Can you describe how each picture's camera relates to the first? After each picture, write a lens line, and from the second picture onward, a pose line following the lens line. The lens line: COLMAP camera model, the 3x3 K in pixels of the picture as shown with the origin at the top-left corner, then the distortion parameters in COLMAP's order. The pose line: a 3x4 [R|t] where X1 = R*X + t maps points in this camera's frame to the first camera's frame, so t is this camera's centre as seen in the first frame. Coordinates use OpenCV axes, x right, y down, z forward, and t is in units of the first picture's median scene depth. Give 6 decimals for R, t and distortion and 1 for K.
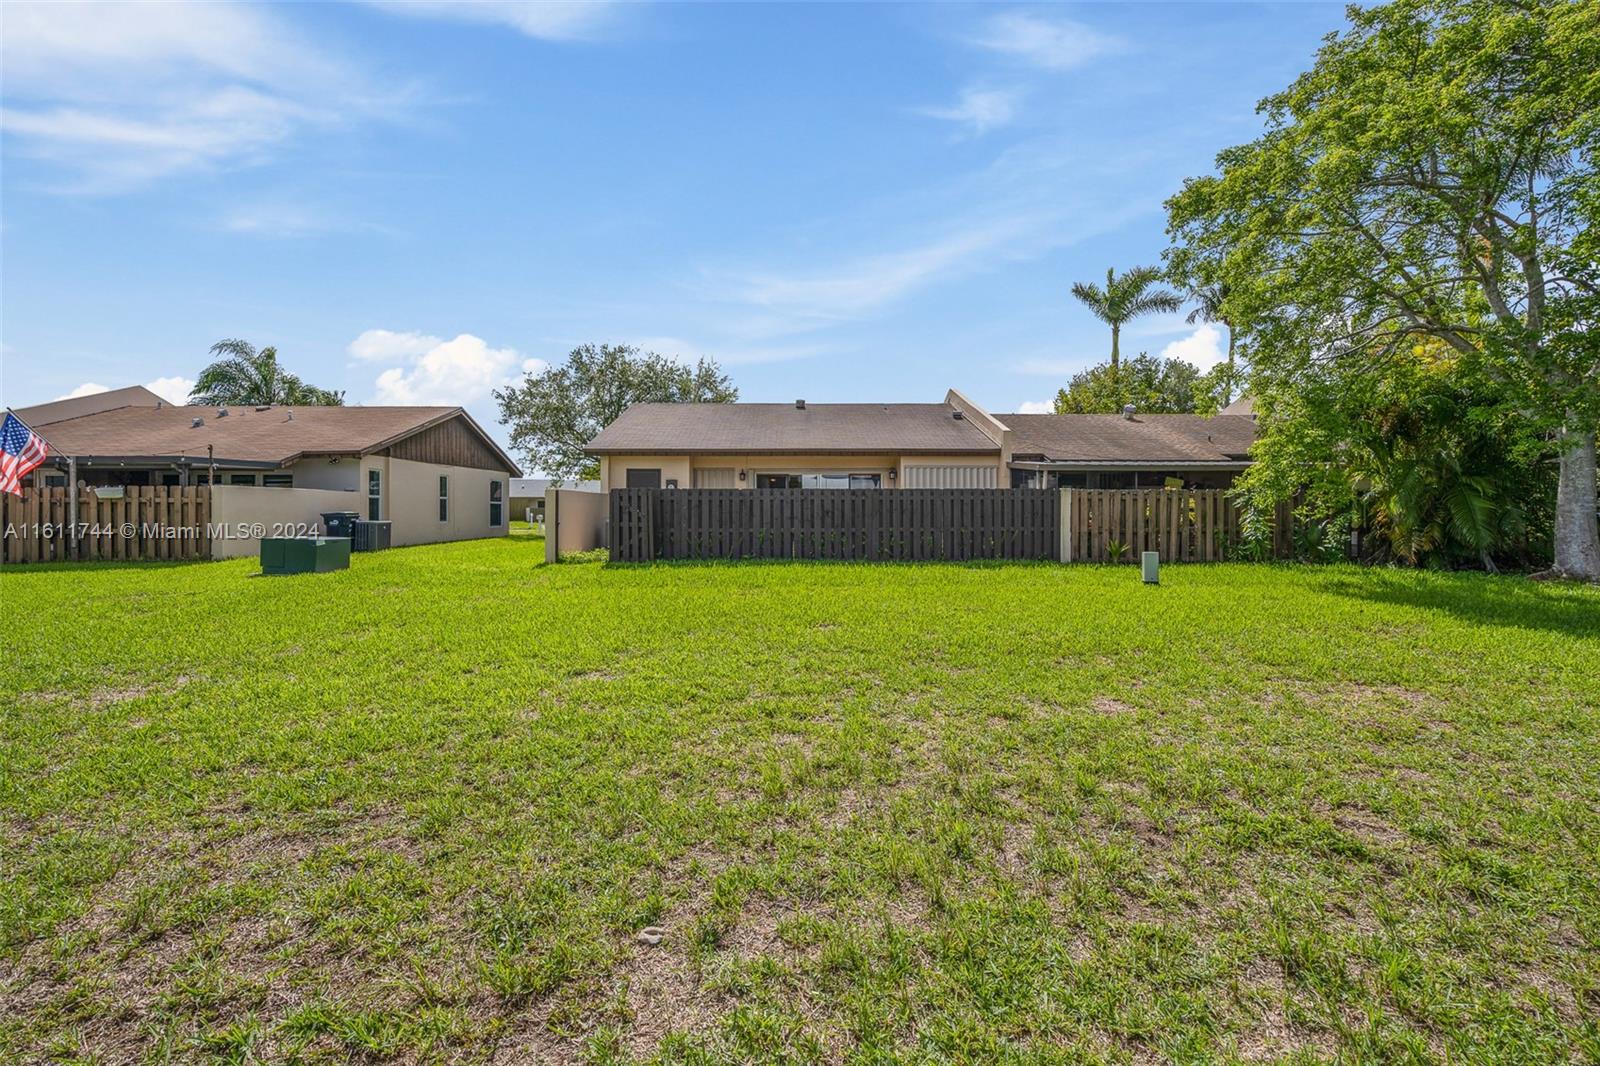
lens RADIAL K [[729.3, 0, 797.6], [0, 729.3, 532.2], [0, 0, 1]] dist [-0.005084, 0.000331]
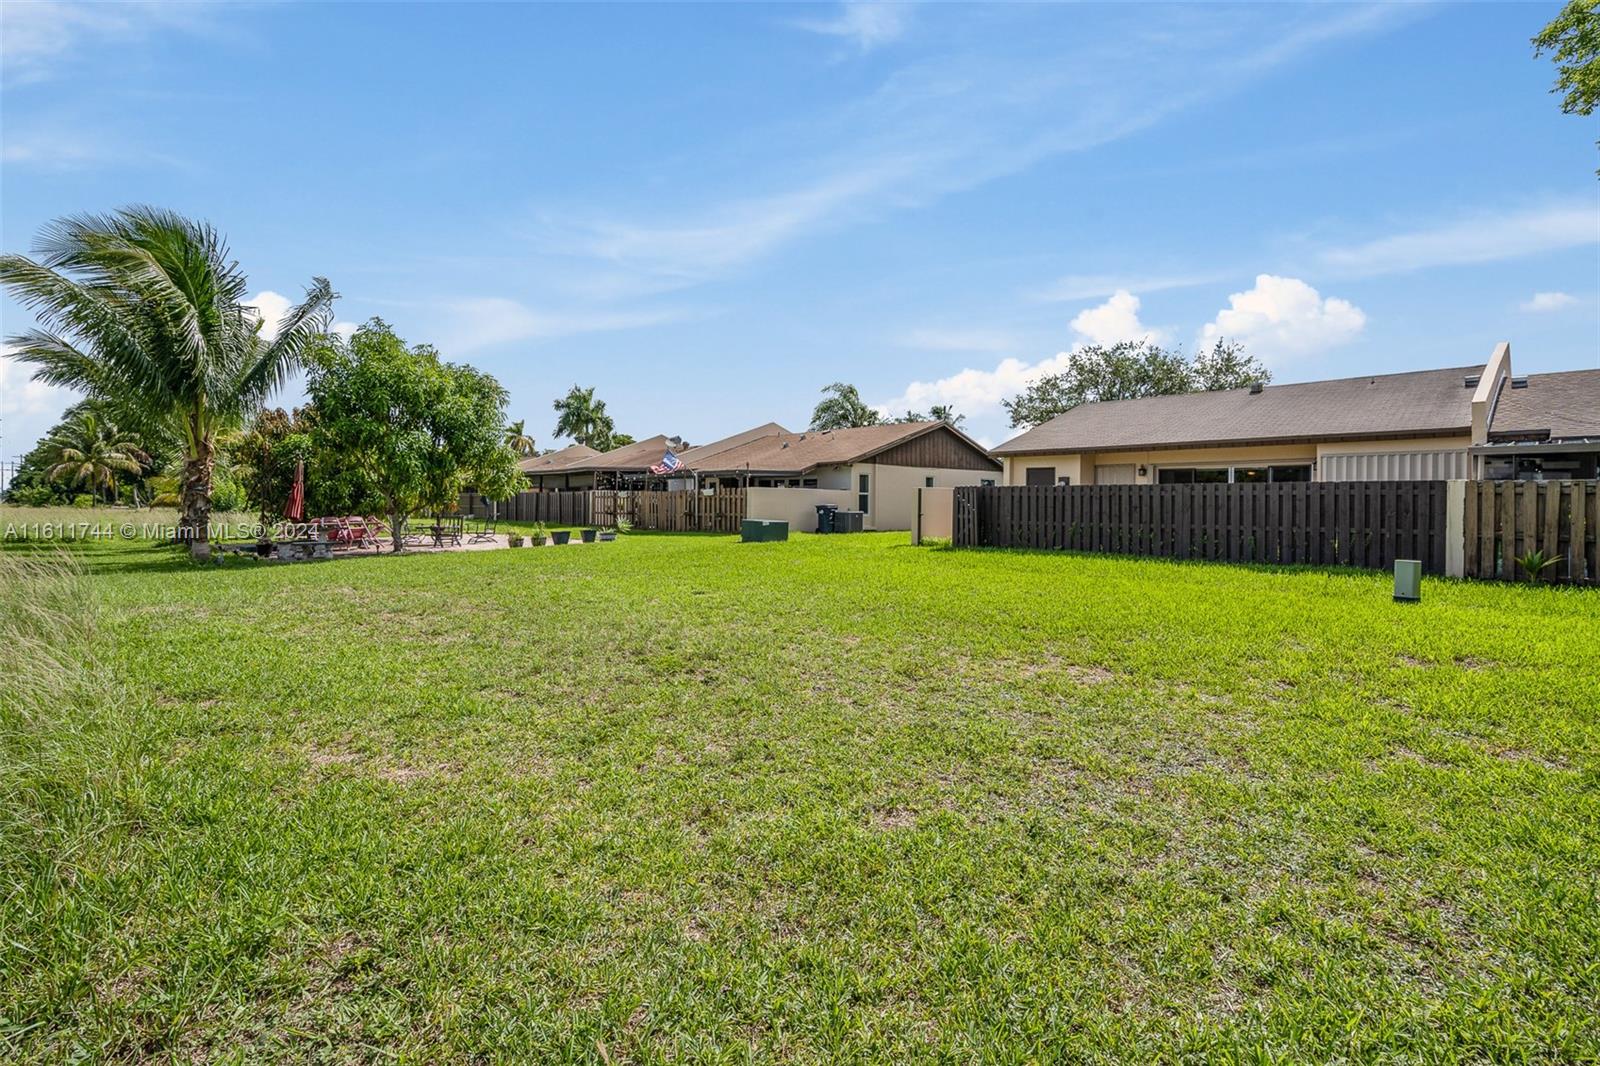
lens RADIAL K [[729.3, 0, 797.6], [0, 729.3, 532.2], [0, 0, 1]] dist [-0.005084, 0.000331]
pose [[0.686367, 0.034273, -0.726447, 0.343558], [-0.030592, 0.999365, 0.018244, 0.001607], [0.726612, 0.009701, 0.686980, -0.021081]]
